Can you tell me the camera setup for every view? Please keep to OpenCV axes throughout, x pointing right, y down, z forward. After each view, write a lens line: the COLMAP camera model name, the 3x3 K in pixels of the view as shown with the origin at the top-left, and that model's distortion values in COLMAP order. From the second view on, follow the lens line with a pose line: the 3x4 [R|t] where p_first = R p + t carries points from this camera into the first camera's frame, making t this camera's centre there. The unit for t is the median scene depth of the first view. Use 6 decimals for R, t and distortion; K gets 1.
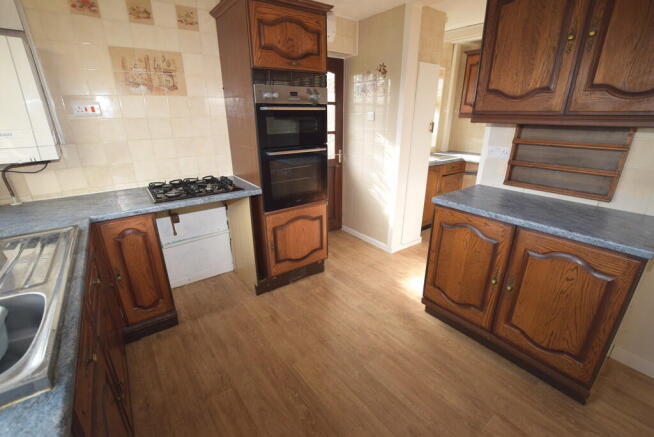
lens RADIAL K [[290.7, 0, 327.0], [0, 290.7, 218.5], [0, 0, 1]] dist [-0.026986, 0.000232]
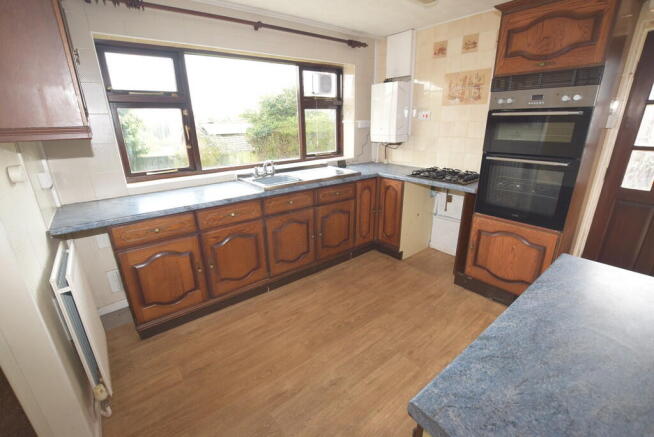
lens RADIAL K [[290.7, 0, 327.0], [0, 290.7, 218.5], [0, 0, 1]] dist [-0.026986, 0.000232]
pose [[0.033112, 0.321257, -0.946413, 0.828426], [-0.323254, 0.899479, 0.294015, -0.144312], [0.945733, 0.296196, 0.133631, 0.382008]]
